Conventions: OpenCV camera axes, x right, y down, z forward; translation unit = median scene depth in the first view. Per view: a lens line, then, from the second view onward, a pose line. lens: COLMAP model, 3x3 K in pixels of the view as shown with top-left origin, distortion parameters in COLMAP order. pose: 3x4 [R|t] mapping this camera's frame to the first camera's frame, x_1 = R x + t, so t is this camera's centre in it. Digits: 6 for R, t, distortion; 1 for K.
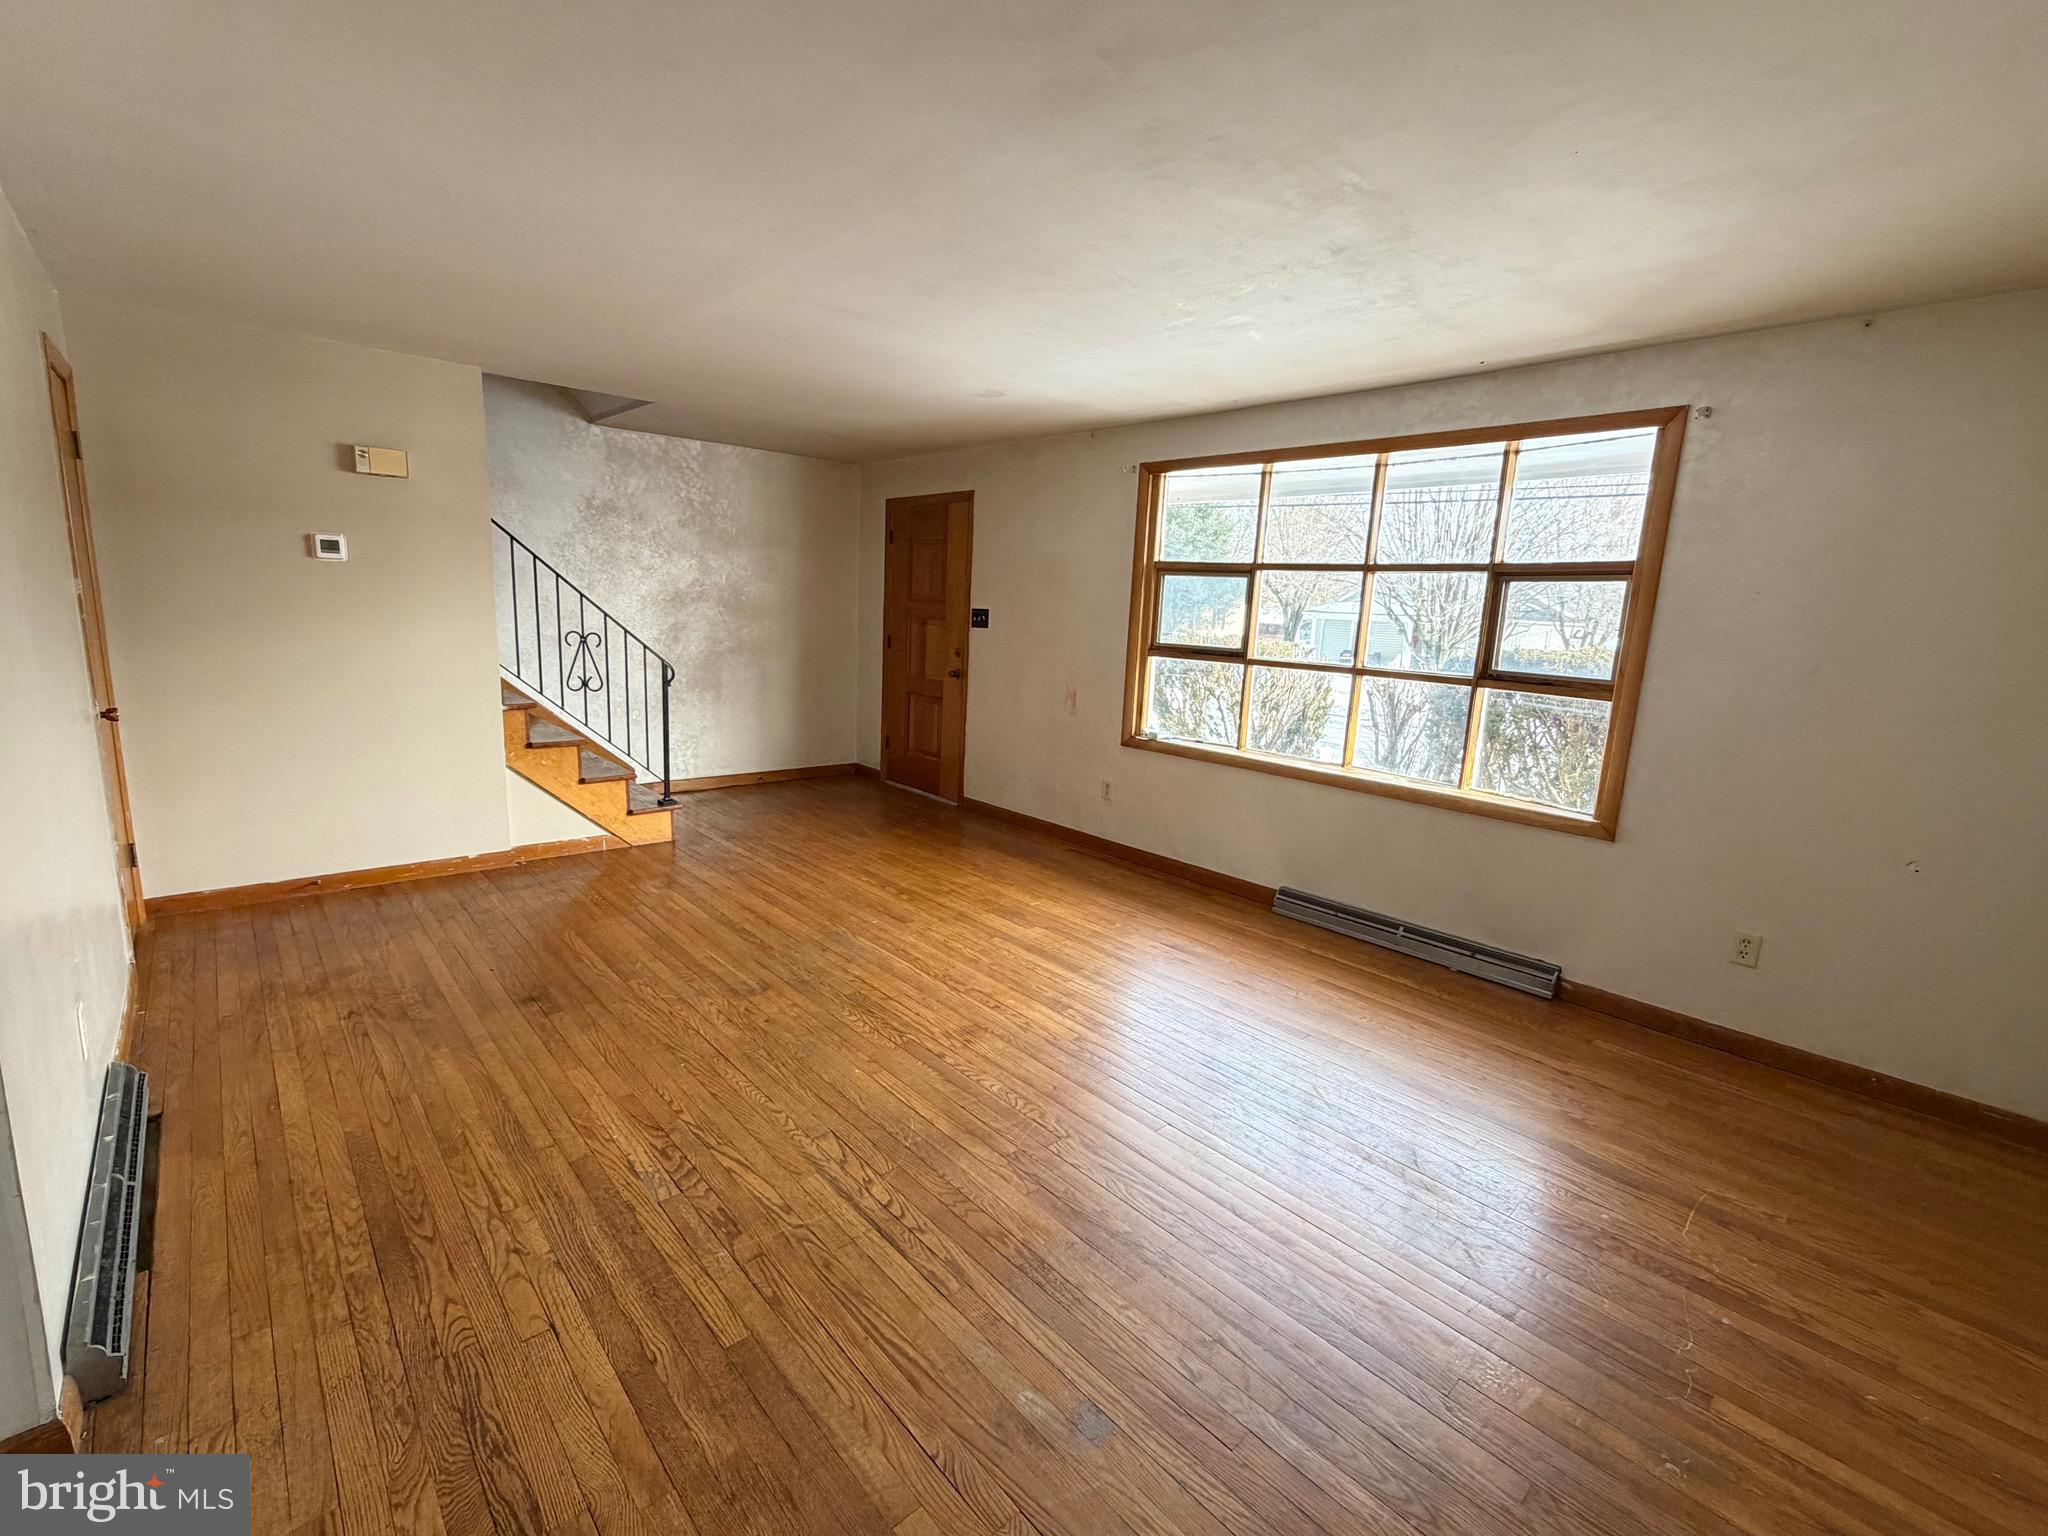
lens RADIAL K [[895.6, 0, 1024.0], [0, 895.6, 768.0], [0, 0, 1]] dist [-0.000420, 0.000346]
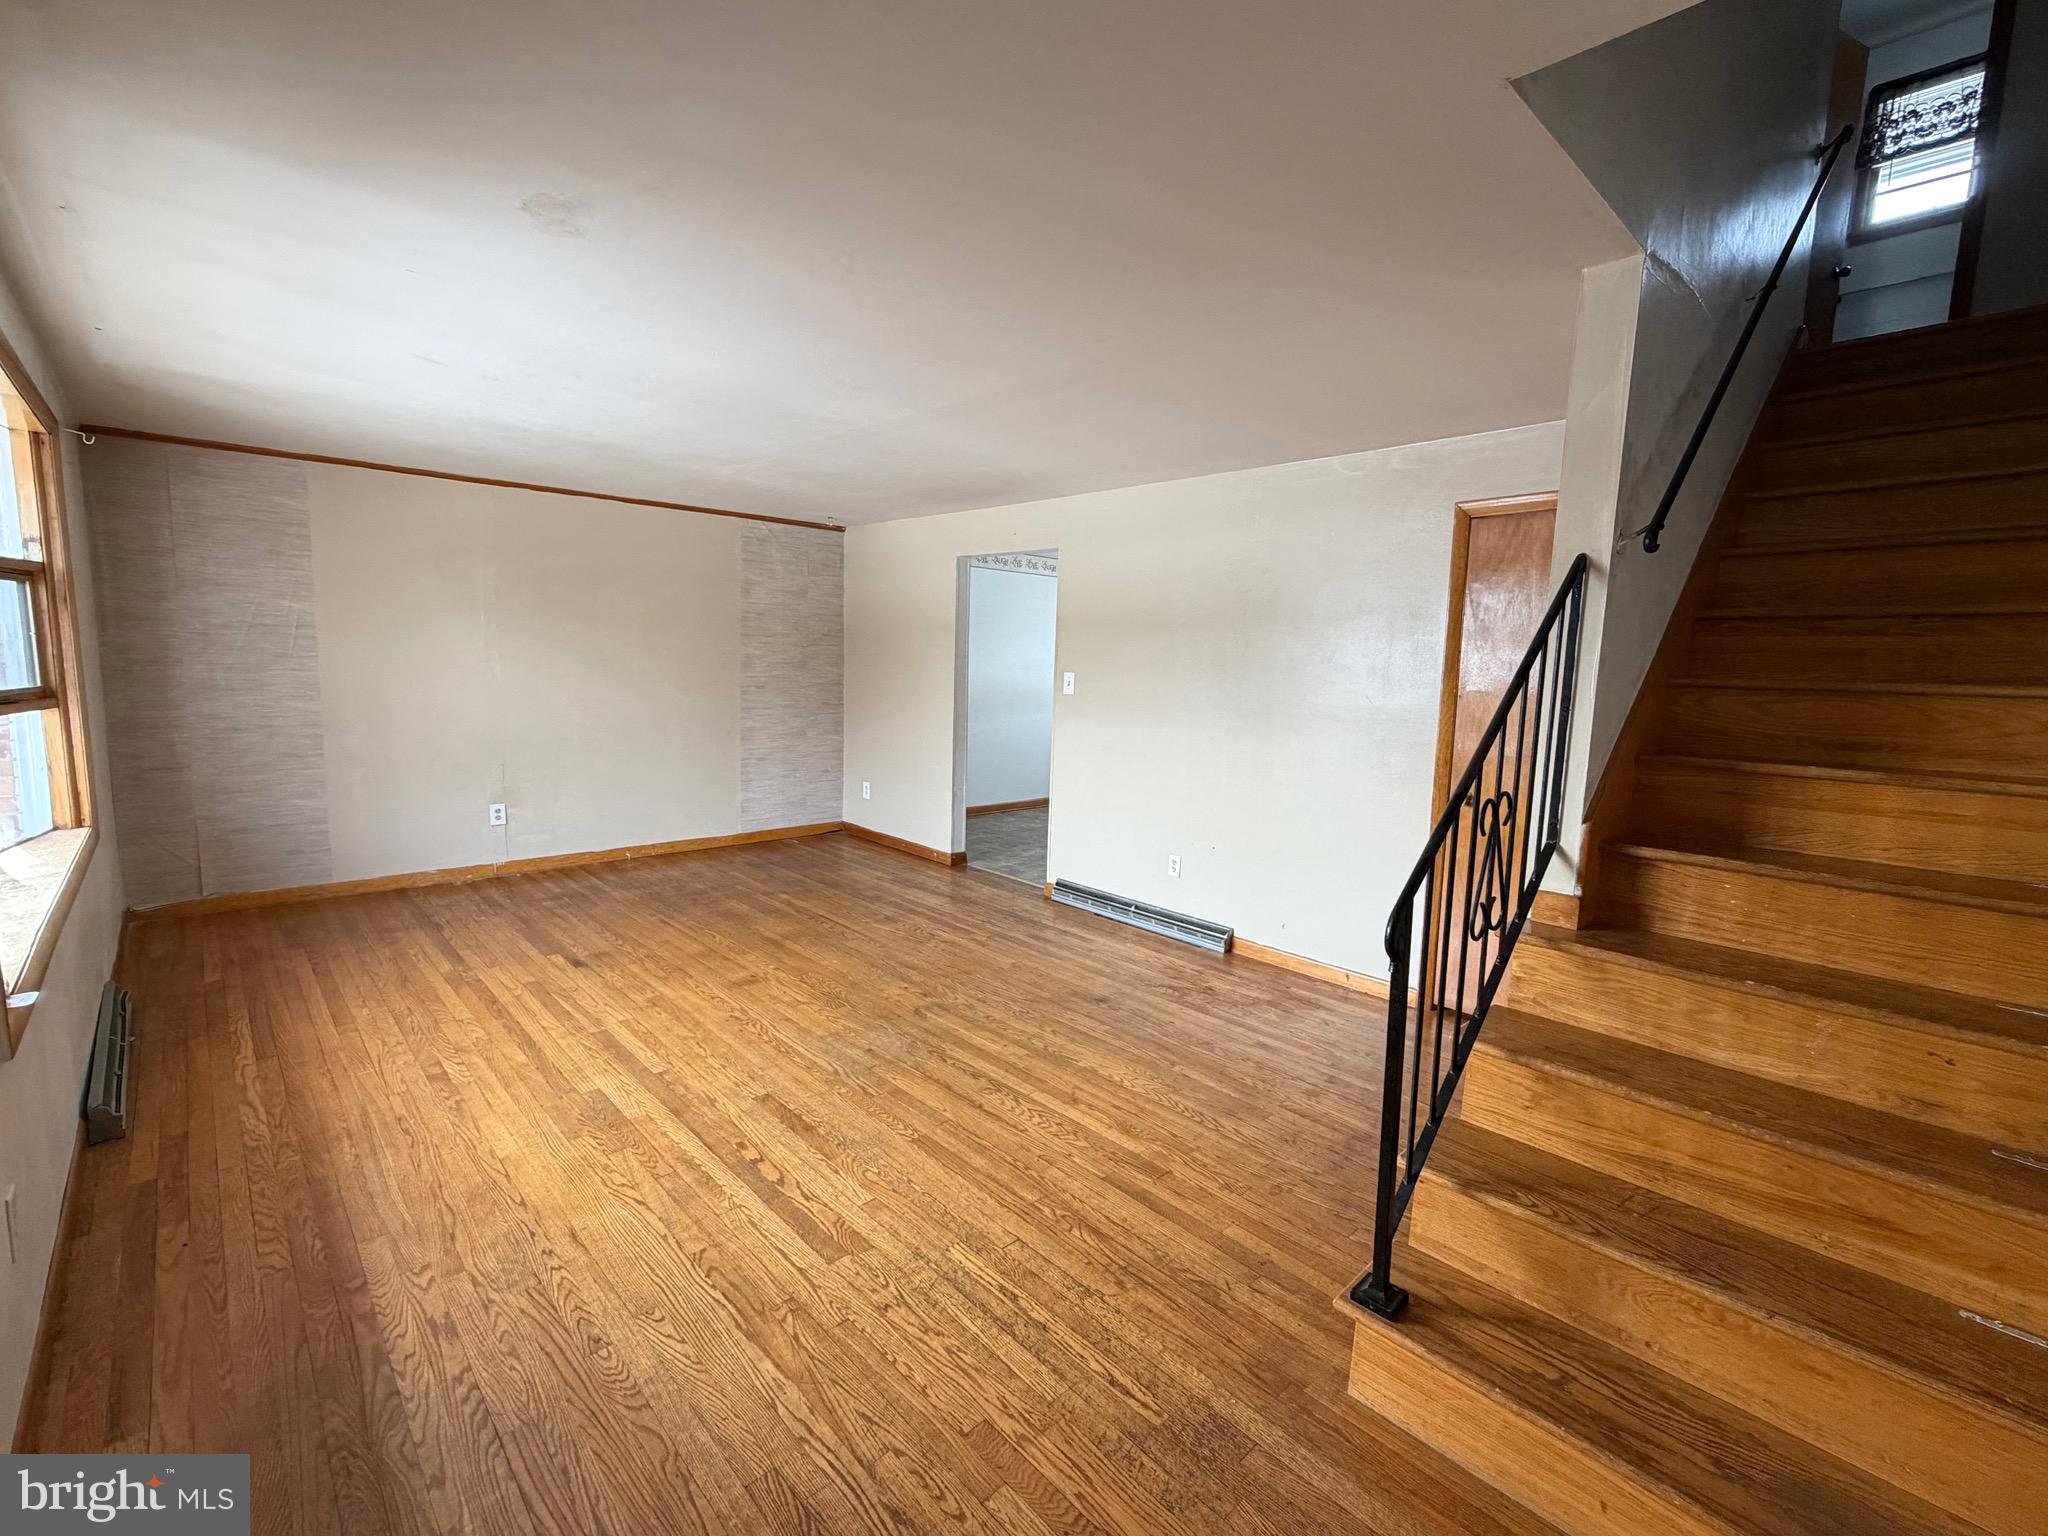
lens RADIAL K [[895.6, 0, 1024.0], [0, 895.6, 768.0], [0, 0, 1]] dist [-0.000420, 0.000346]
pose [[-0.997223, -0.069036, -0.027928, -0.342035], [-0.074243, 0.950954, 0.300289, -0.356901], [0.005828, 0.301529, -0.953439, 1.825286]]
